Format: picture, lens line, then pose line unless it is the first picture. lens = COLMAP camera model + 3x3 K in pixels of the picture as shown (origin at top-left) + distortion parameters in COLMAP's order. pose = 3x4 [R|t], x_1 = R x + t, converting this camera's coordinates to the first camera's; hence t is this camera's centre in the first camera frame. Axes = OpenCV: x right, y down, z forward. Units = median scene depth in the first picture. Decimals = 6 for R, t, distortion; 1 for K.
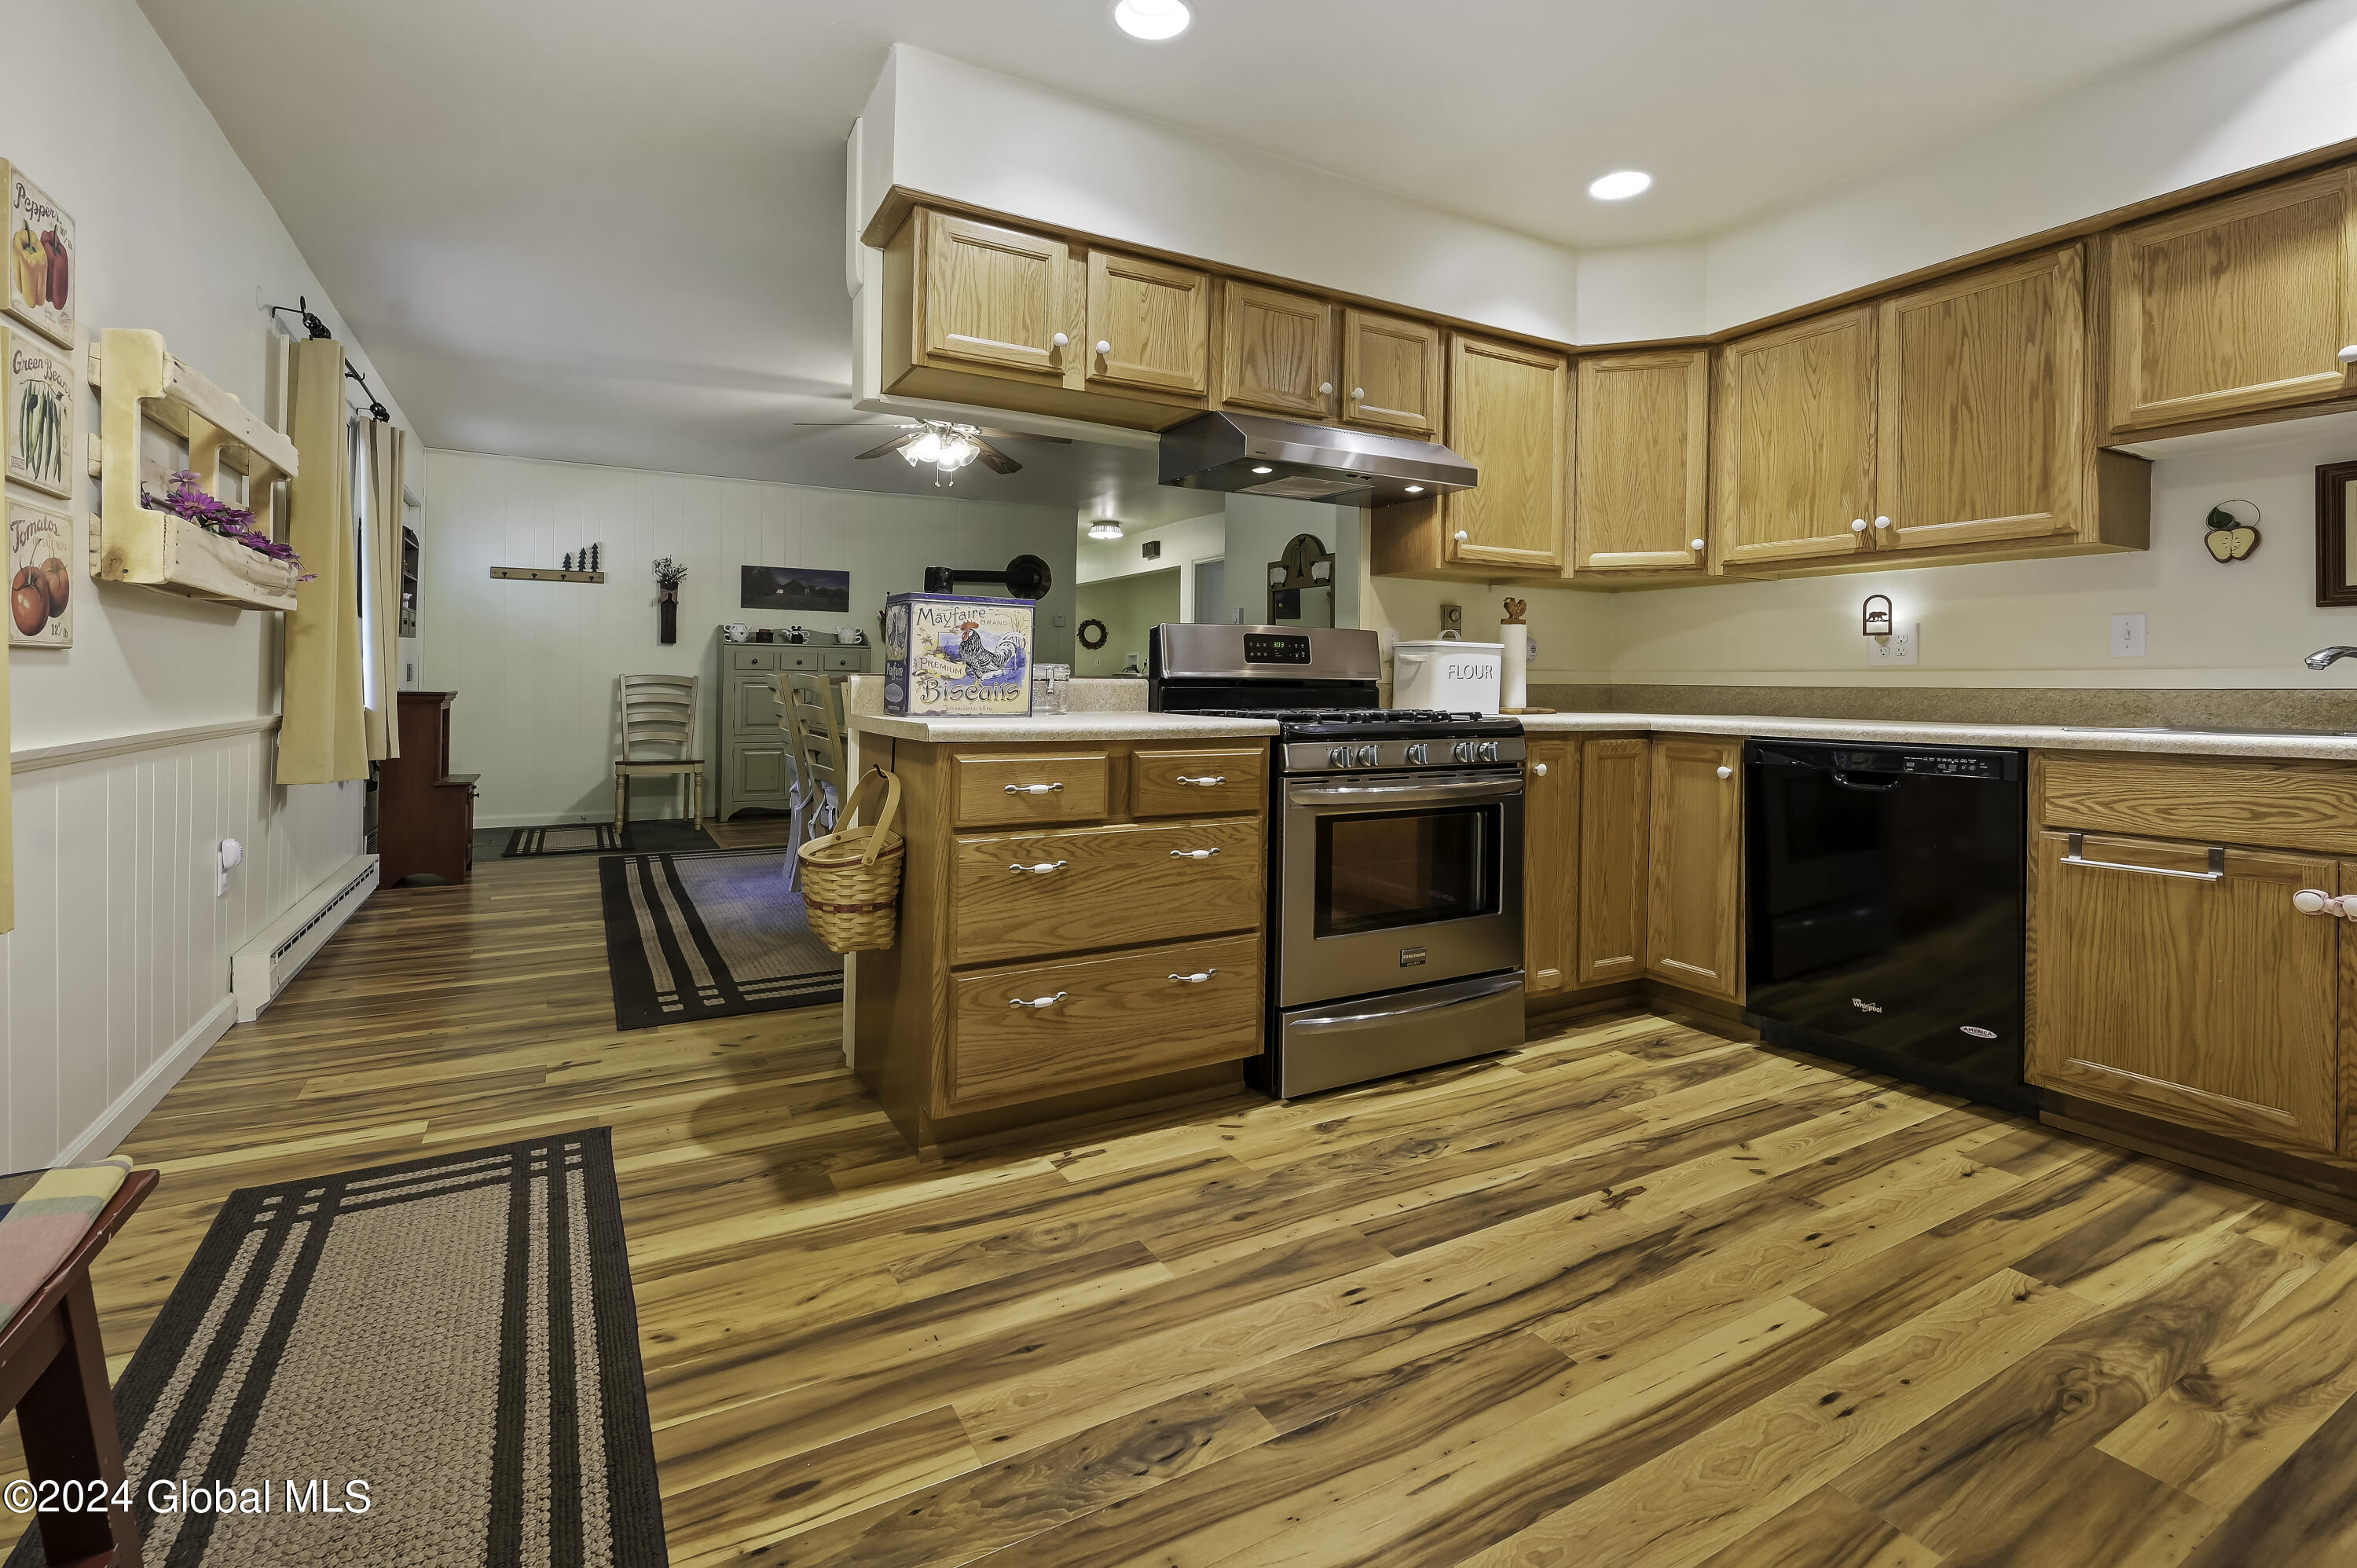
lens RADIAL K [[920.4, 0, 1256.4], [0, 920.4, 667.4], [0, 0, 1]] dist [-0.000177, -0.000049]
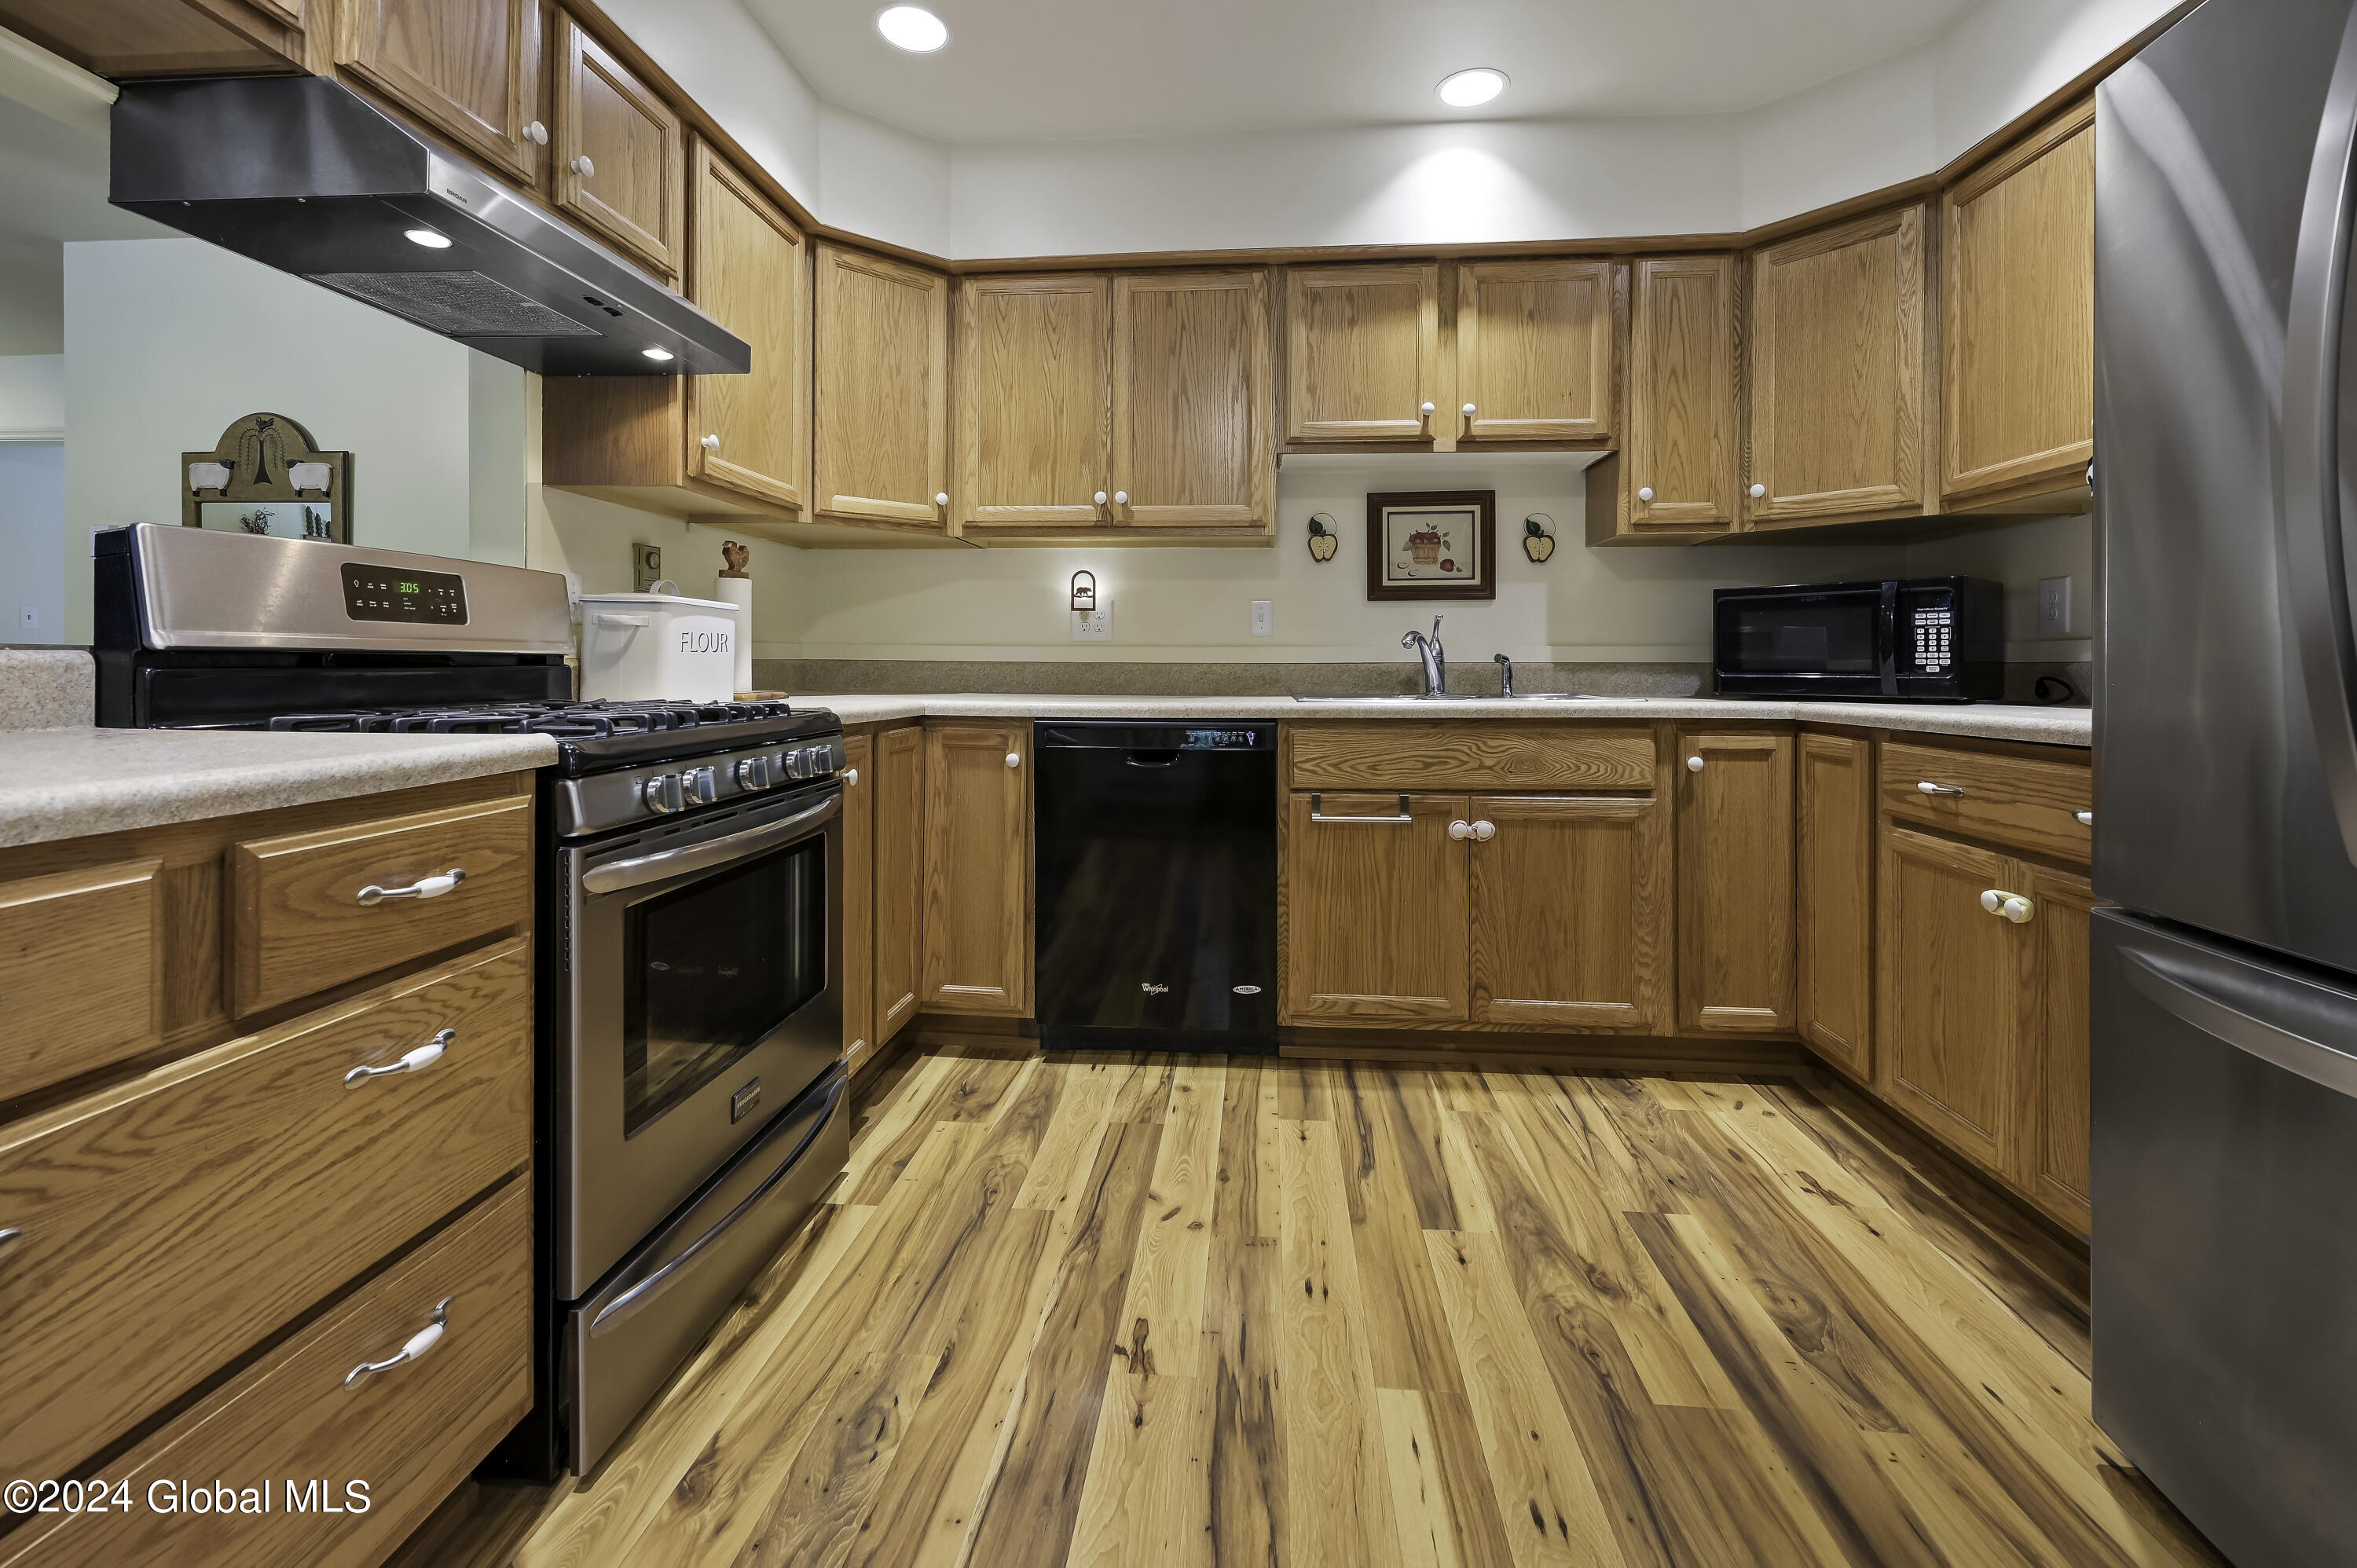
lens RADIAL K [[982.6, 0, 1118.3], [0, 982.6, 667.1], [0, 0, 1]] dist [-0.000674, 0.000051]
pose [[0.667324, -0.007219, 0.744732, -0.152697], [-0.013466, 0.999673, 0.021757, 0.004319], [-0.744646, -0.024548, 0.667009, 0.373090]]
